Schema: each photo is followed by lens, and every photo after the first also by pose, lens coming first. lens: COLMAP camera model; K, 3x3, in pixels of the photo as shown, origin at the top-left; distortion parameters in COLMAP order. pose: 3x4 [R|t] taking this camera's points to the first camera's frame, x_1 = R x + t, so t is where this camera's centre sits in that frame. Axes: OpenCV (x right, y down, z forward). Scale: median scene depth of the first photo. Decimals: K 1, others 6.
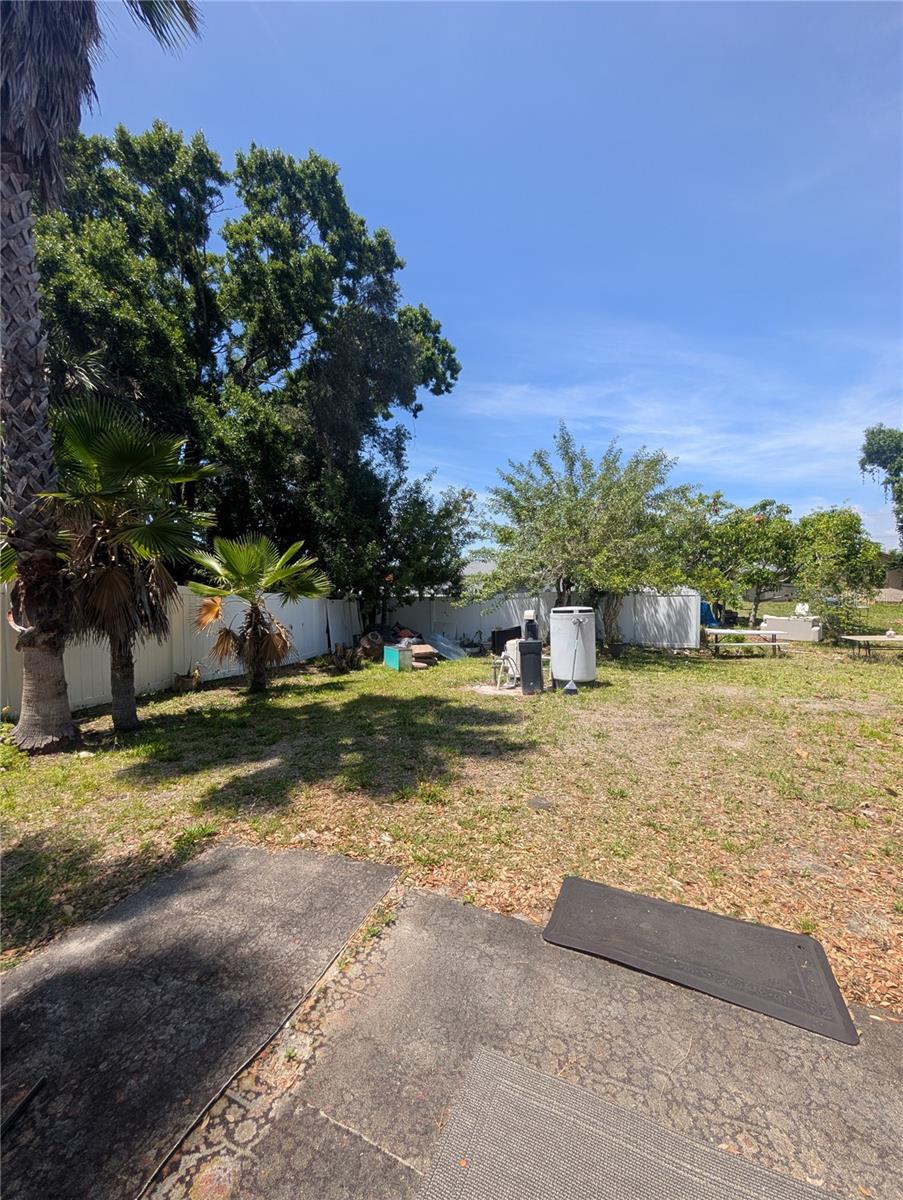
lens RADIAL K [[460.3, 0, 451.0], [0, 460.3, 604.2], [0, 0, 1]] dist [-0.003349, -0.000160]
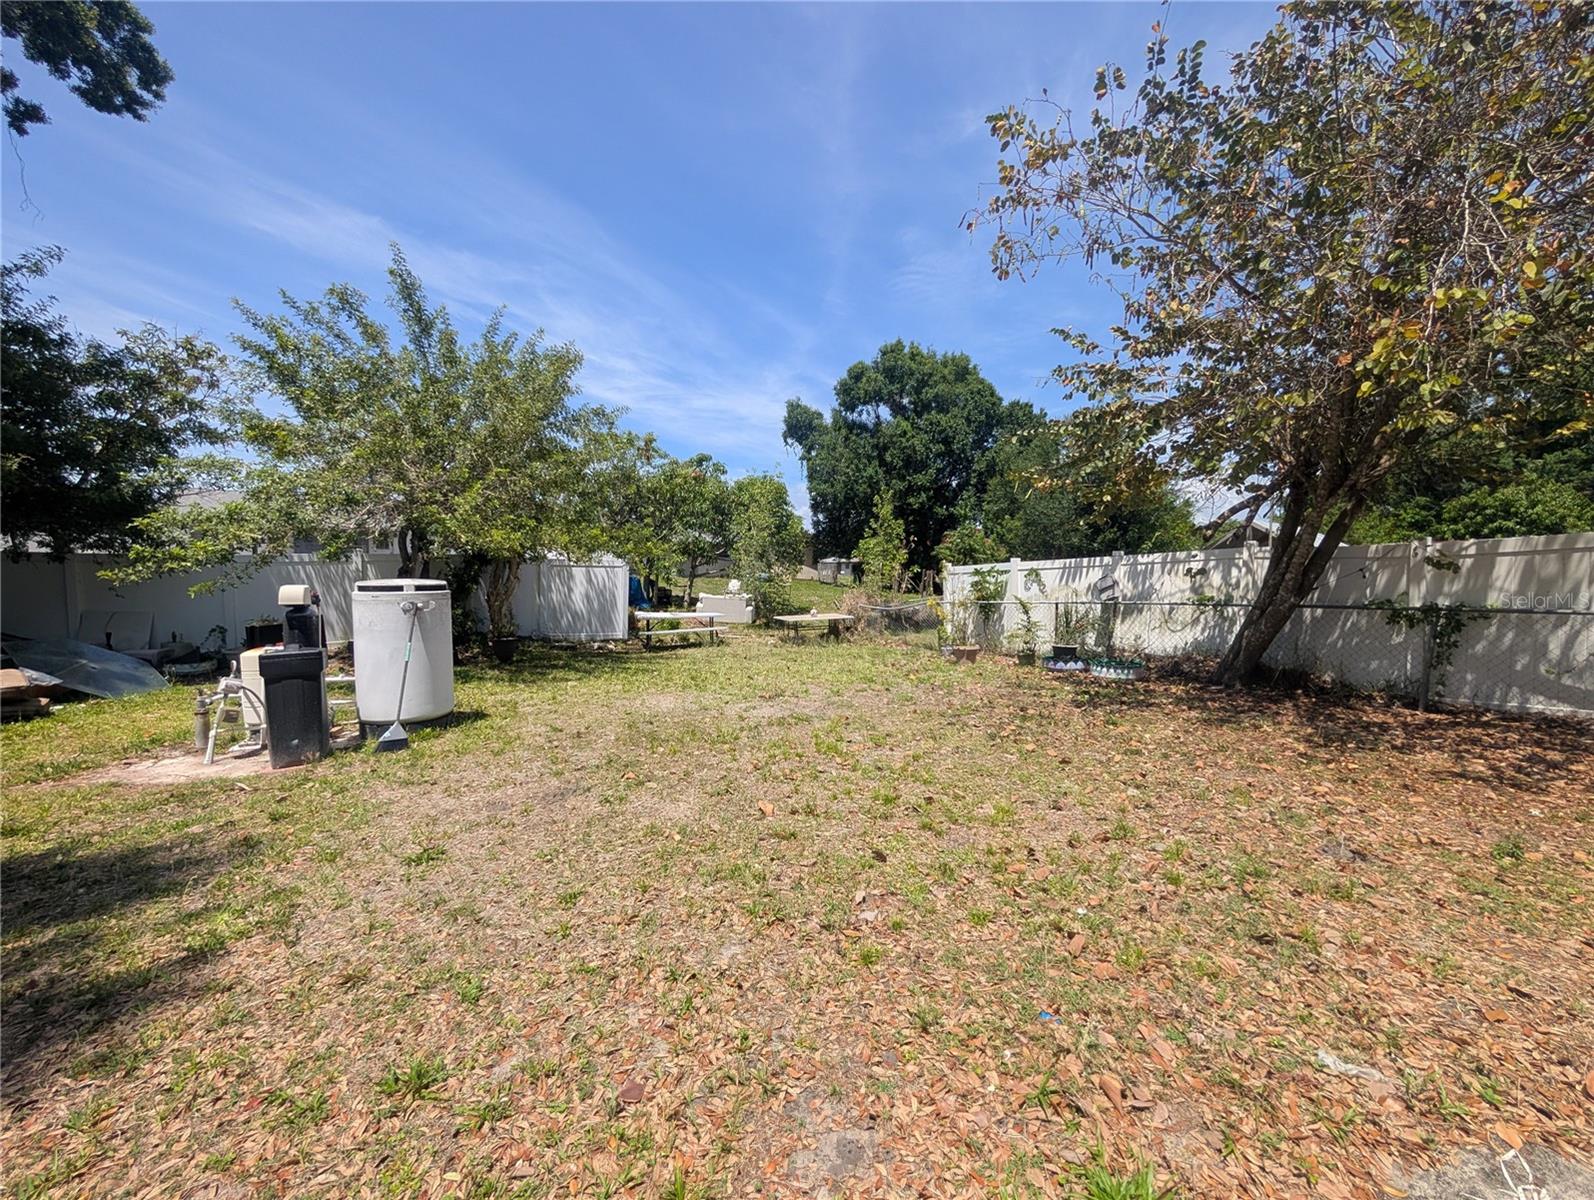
lens RADIAL K [[605.2, 0, 801.0], [0, 605.2, 607.5], [0, 0, 1]] dist [-0.000684, 0.000027]
pose [[0.717134, -0.019230, 0.696670, 0.066986], [-0.013731, 0.999035, 0.041711, 0.001677], [-0.696800, -0.039479, 0.716178, 0.116885]]
